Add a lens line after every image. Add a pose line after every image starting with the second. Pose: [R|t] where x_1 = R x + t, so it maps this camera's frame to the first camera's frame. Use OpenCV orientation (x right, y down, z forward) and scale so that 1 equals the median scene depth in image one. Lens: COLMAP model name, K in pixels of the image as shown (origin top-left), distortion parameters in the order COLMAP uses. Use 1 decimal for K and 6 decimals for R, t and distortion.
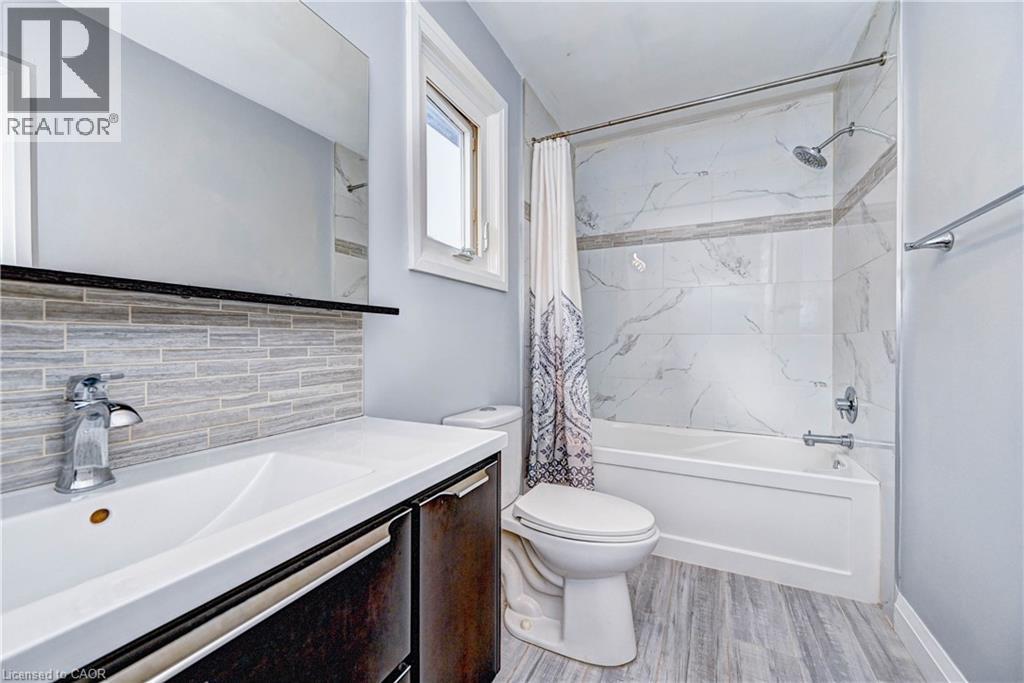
lens RADIAL K [[400.6, 0, 509.4], [0, 400.6, 342.7], [0, 0, 1]] dist [-0.003461, 0.000116]
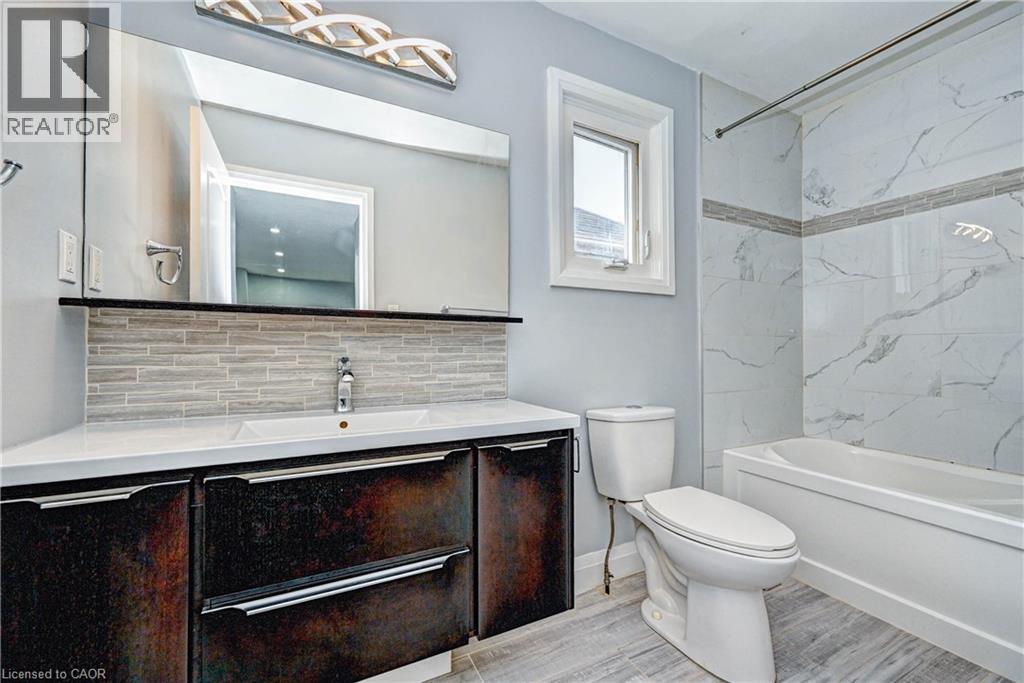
lens RADIAL K [[400.6, 0, 508.0], [0, 400.6, 345.2], [0, 0, 1]] dist [-0.003461, 0.000116]
pose [[0.811724, -0.007135, -0.583997, 0.437444], [-0.000364, 0.999919, -0.012722, 0.020434], [0.584041, 0.010539, 0.811656, -0.100465]]
